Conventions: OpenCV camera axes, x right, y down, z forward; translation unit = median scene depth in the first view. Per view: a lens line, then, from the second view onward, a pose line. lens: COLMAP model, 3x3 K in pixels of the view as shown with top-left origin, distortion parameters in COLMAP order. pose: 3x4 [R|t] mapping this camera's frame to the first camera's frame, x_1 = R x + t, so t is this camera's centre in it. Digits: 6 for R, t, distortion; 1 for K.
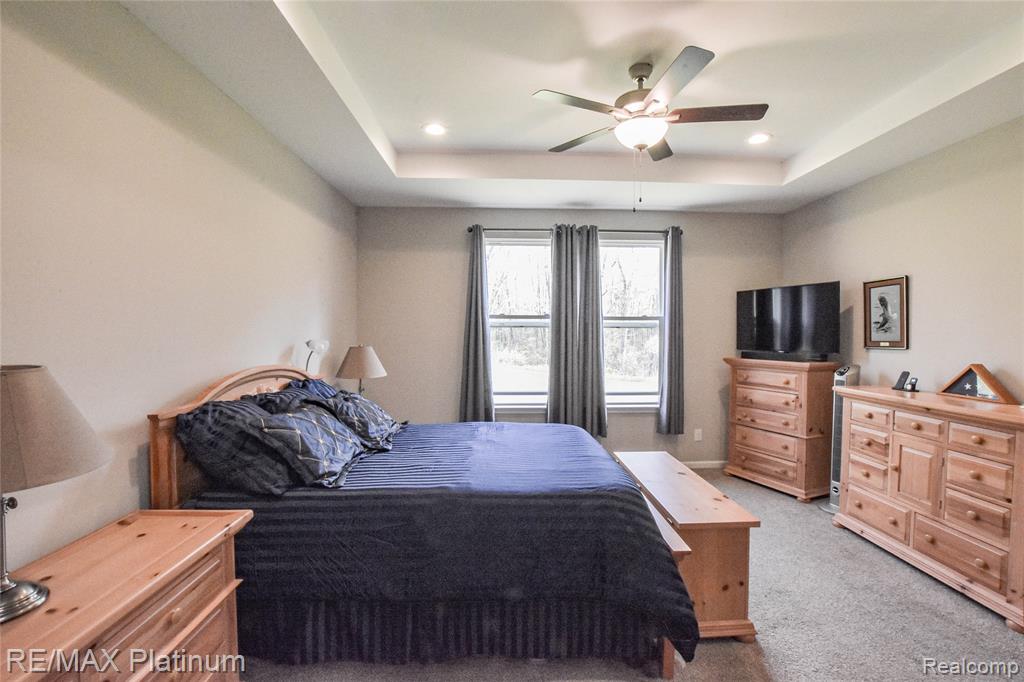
lens RADIAL K [[455.1, 0, 520.6], [0, 455.1, 342.4], [0, 0, 1]] dist [-0.038009, 0.007564]
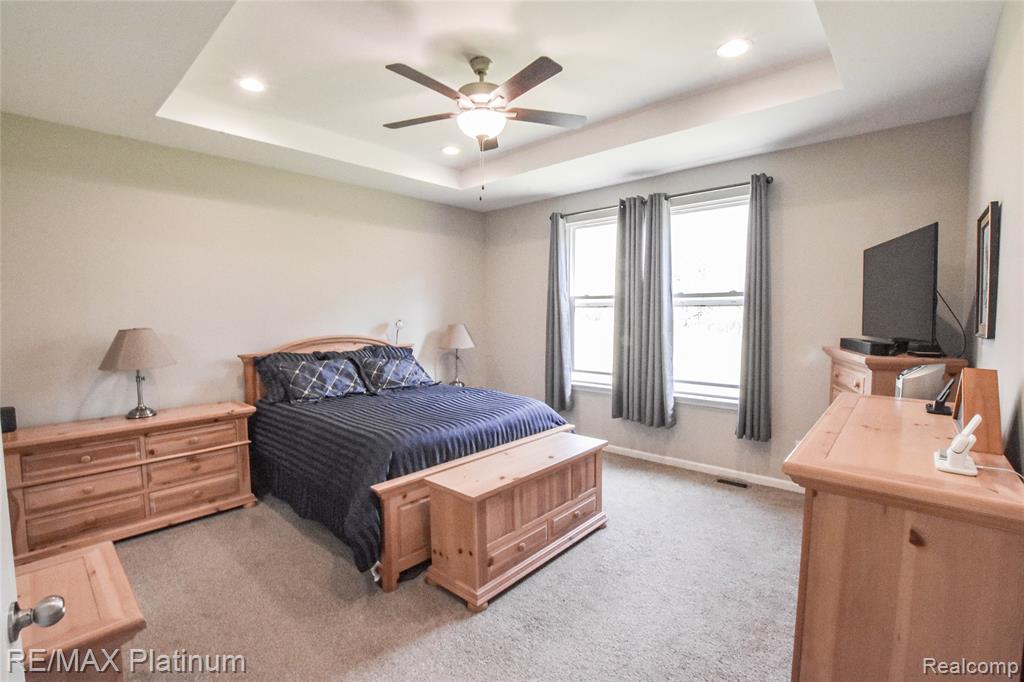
lens RADIAL K [[455.1, 0, 520.6], [0, 455.1, 342.4], [0, 0, 1]] dist [-0.038009, 0.007564]
pose [[0.721824, 0.037719, -0.691048, 0.597043], [-0.008073, 0.998905, 0.046090, -0.000450], [0.692029, -0.027690, 0.721338, 0.155743]]
